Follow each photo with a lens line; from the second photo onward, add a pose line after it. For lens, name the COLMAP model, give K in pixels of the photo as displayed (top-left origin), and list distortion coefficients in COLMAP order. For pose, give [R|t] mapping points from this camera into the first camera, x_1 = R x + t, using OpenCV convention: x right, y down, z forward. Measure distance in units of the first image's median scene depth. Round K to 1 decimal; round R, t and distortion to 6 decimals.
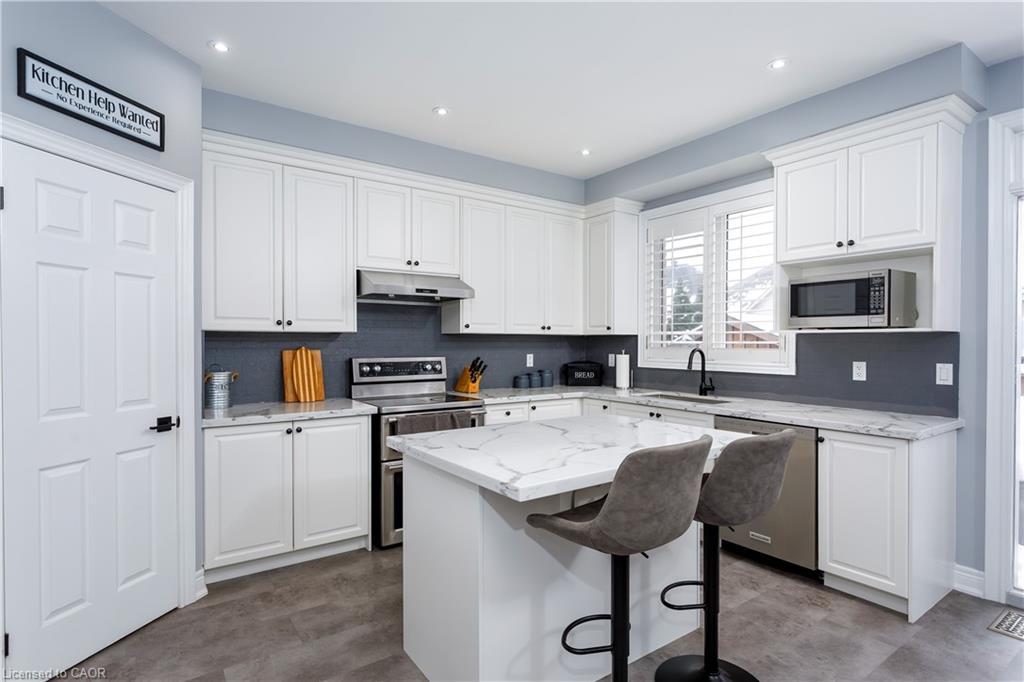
lens RADIAL K [[514.1, 0, 510.3], [0, 514.1, 345.6], [0, 0, 1]] dist [-0.007313, 0.000771]
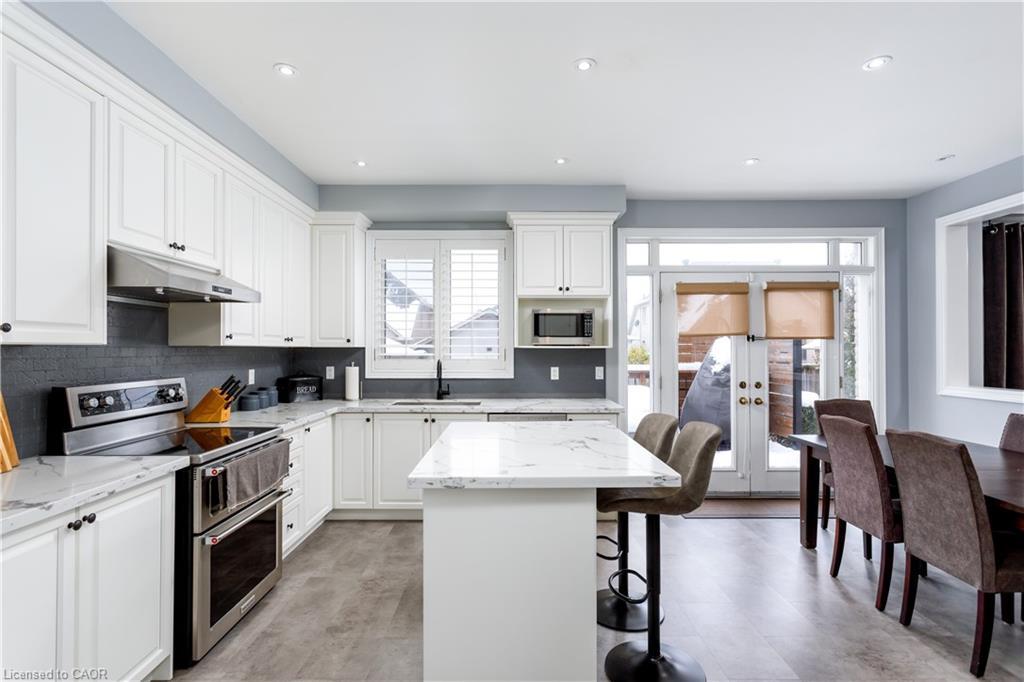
lens RADIAL K [[480.4, 0, 512.0], [0, 480.4, 341.0], [0, 0, 1]] dist [-0.001369, 0.000430]
pose [[0.580012, 0.012536, 0.814512, -0.472057], [0.006207, 0.999785, -0.019808, -0.015589], [-0.814584, 0.016544, 0.579809, 0.250215]]
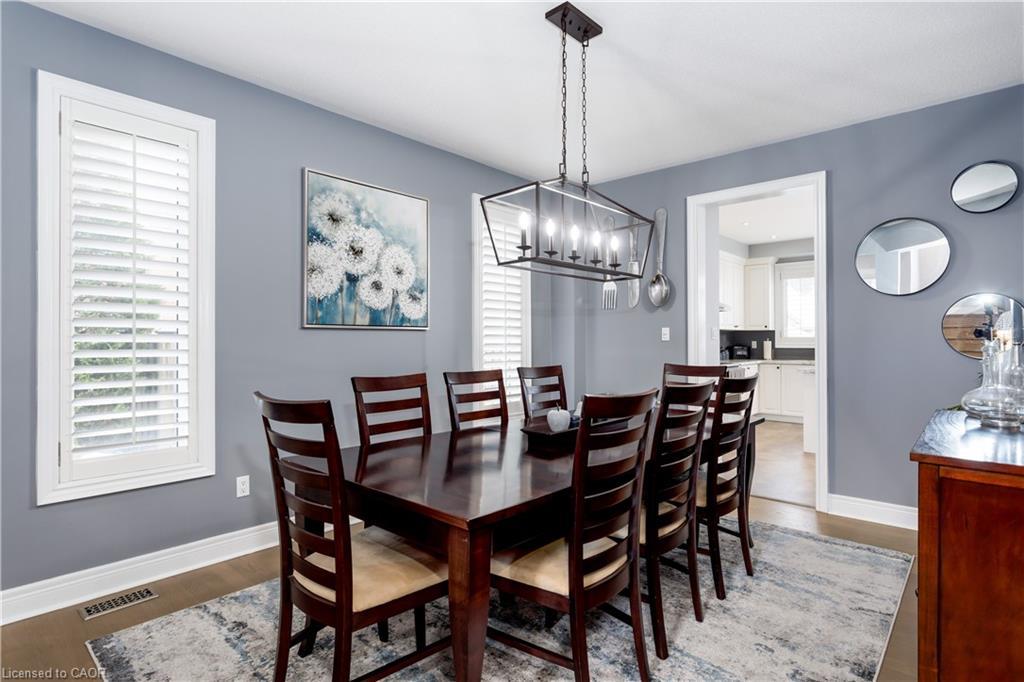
lens RADIAL K [[514.1, 0, 510.3], [0, 514.1, 345.6], [0, 0, 1]] dist [-0.007313, 0.000771]
pose [[0.979805, -0.008101, 0.199792, -1.340240], [0.006928, 0.999954, 0.006570, 0.019414], [-0.199836, -0.005053, 0.979816, -0.783554]]
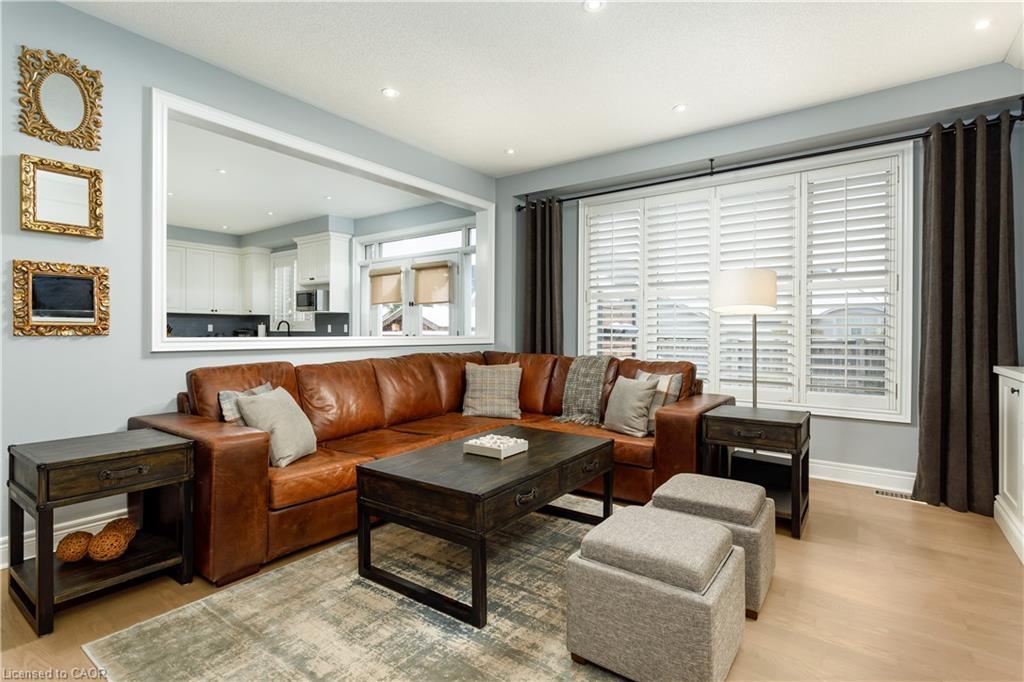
lens RADIAL K [[490.3, 0, 513.1], [0, 490.3, 335.8], [0, 0, 1]] dist [0.003567, 0.000694]
pose [[0.947426, -0.000179, 0.319975, 0.673399], [0.000087, 1.000000, 0.000302, 0.074666], [-0.319975, -0.000258, 0.947426, -1.389307]]
